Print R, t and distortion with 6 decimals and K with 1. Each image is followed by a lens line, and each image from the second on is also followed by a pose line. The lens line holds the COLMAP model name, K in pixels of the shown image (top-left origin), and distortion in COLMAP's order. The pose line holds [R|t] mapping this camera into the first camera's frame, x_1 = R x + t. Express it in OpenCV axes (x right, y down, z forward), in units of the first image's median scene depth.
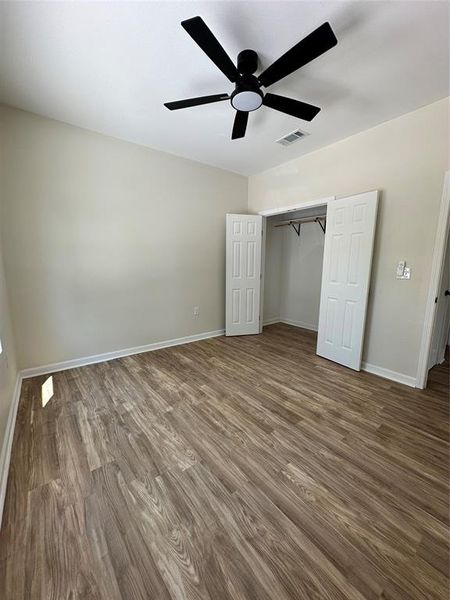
lens RADIAL K [[240.1, 0, 227.9], [0, 240.1, 300.2], [0, 0, 1]] dist [-0.001039, -0.000093]
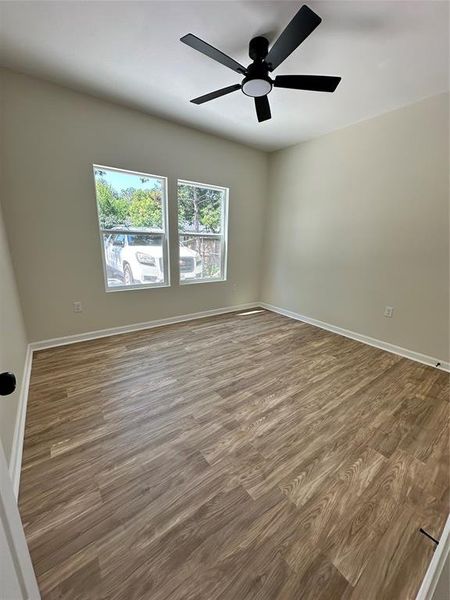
lens RADIAL K [[240.1, 0, 227.9], [0, 240.1, 300.2], [0, 0, 1]] dist [-0.001039, -0.000093]
pose [[-0.025131, 0.241675, -0.970032, 0.999042], [-0.187947, 0.951893, 0.242025, -0.128892], [0.981858, 0.188396, 0.021500, 0.761173]]
